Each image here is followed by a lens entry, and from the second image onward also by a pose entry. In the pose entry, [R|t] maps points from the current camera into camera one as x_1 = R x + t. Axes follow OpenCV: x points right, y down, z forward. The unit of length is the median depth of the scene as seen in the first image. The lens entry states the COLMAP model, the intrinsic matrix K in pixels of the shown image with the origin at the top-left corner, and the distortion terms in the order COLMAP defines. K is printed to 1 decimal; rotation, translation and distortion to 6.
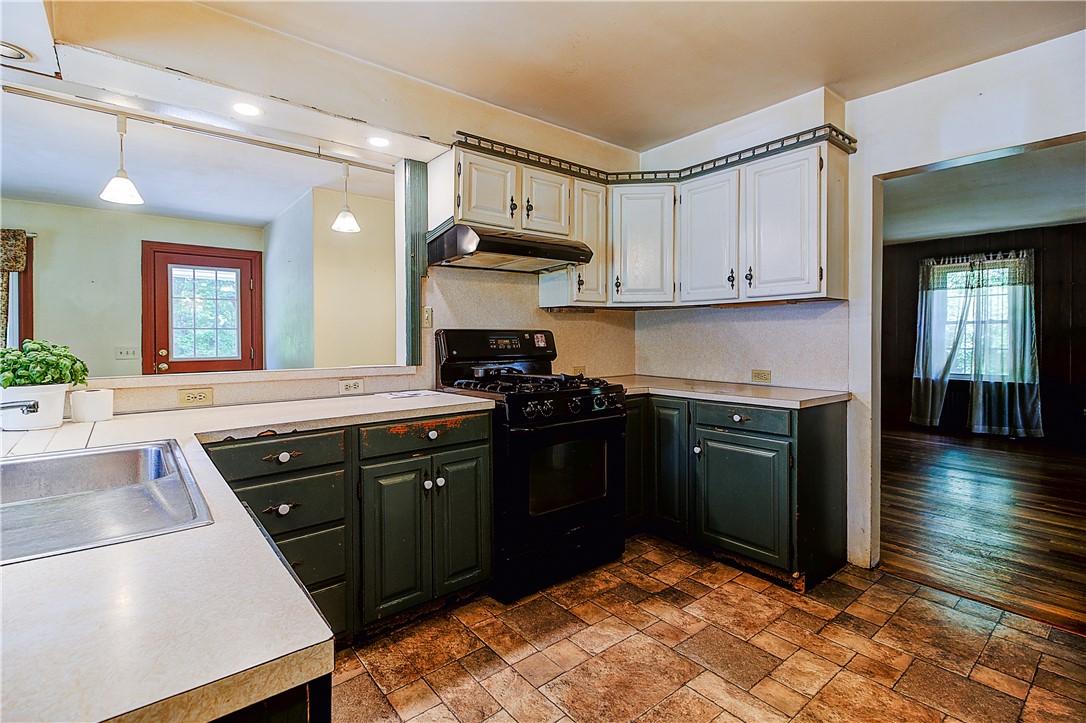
lens RADIAL K [[500.3, 0, 546.9], [0, 500.3, 338.7], [0, 0, 1]] dist [0.010983, -0.005825]
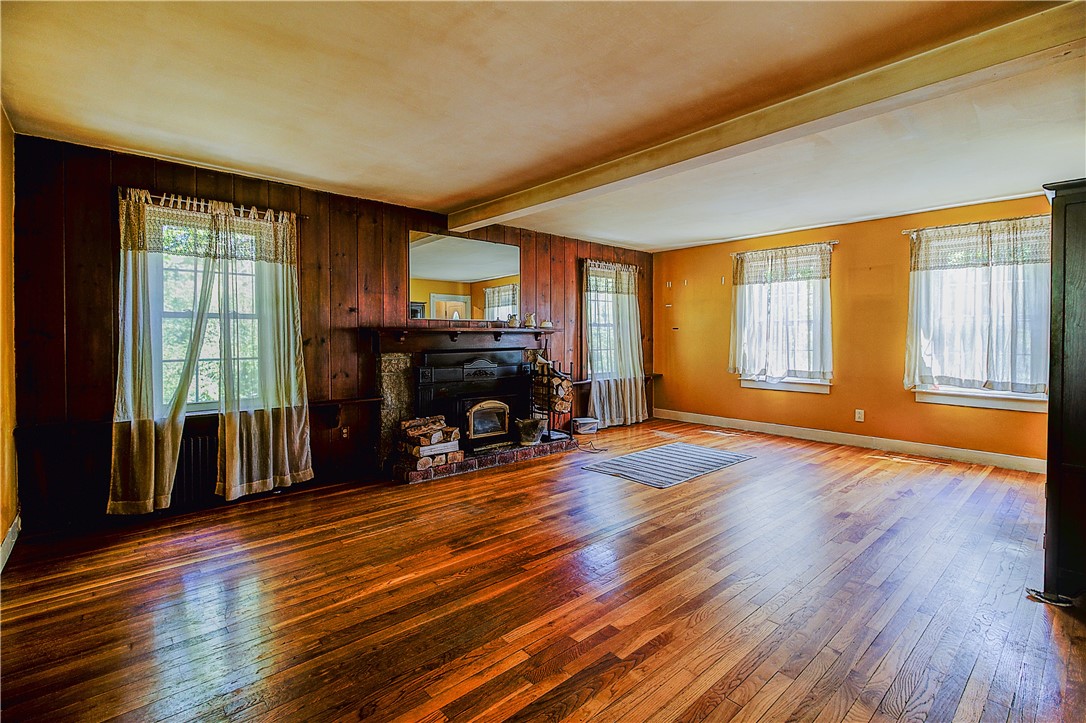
lens RADIAL K [[500.3, 0, 545.3], [0, 500.3, 340.9], [0, 0, 1]] dist [0.010983, -0.005825]
pose [[-0.037289, -0.010162, 0.999253, 0.420870], [0.007591, 0.999917, 0.010452, -0.009930], [-0.999276, 0.007976, -0.037208, 1.124767]]
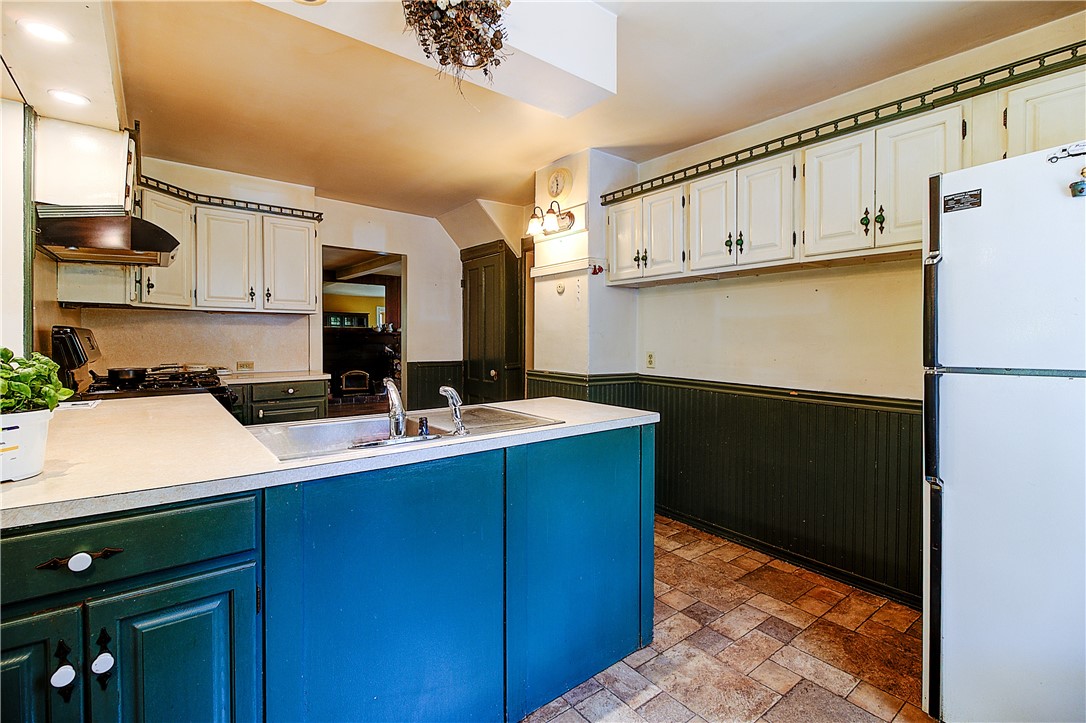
lens RADIAL K [[500.3, 0, 547.2], [0, 500.3, 340.4], [0, 0, 1]] dist [0.010983, -0.005825]
pose [[0.018198, -0.004742, 0.999823, -0.821915], [0.000288, 0.999989, 0.004737, -0.000232], [-0.999834, 0.000202, 0.018200, 0.151226]]
